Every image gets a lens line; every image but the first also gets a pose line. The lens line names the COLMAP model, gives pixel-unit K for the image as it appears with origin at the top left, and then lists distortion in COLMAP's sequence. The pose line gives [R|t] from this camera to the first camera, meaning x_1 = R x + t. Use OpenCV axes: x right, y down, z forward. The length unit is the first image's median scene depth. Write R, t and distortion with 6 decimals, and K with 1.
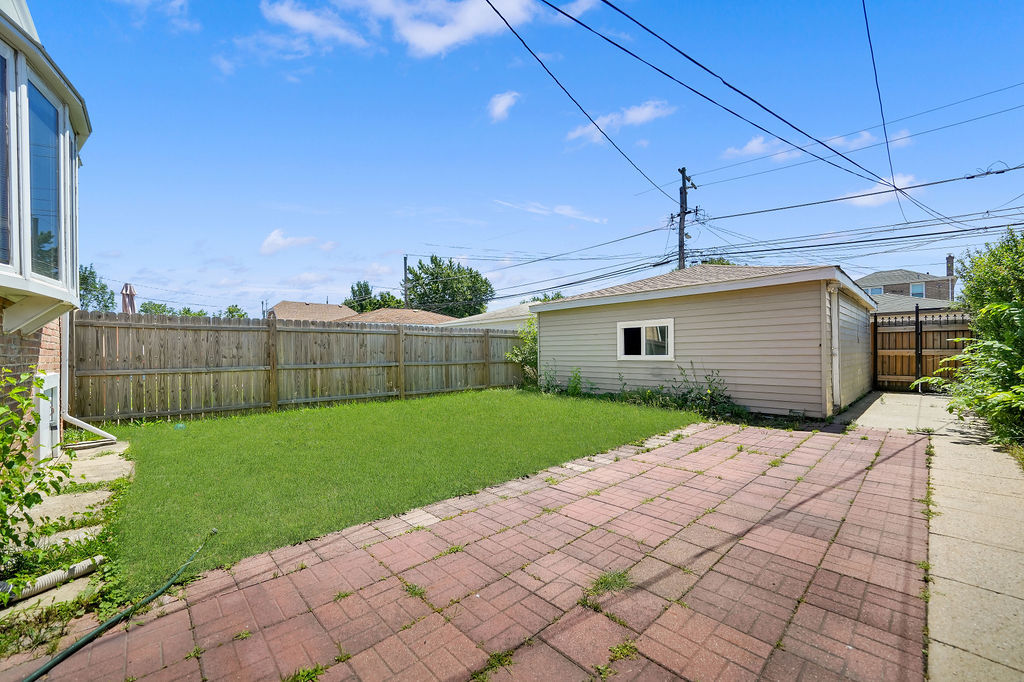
lens RADIAL K [[394.7, 0, 514.7], [0, 394.7, 331.1], [0, 0, 1]] dist [-0.016549, 0.000055]
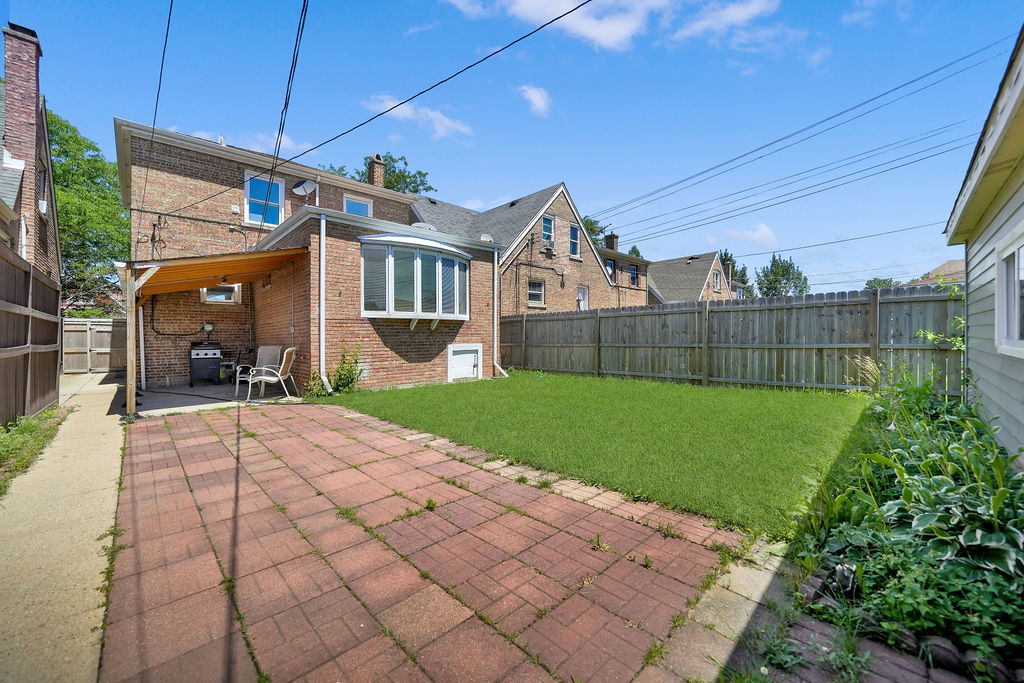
lens RADIAL K [[382.8, 0, 516.7], [0, 382.8, 339.6], [0, 0, 1]] dist [-0.021275, -0.000092]
pose [[0.039069, 0.017569, -0.999082, 0.651678], [0.067736, 0.997499, 0.020190, 0.028060], [0.996938, -0.068463, 0.037781, 0.640073]]
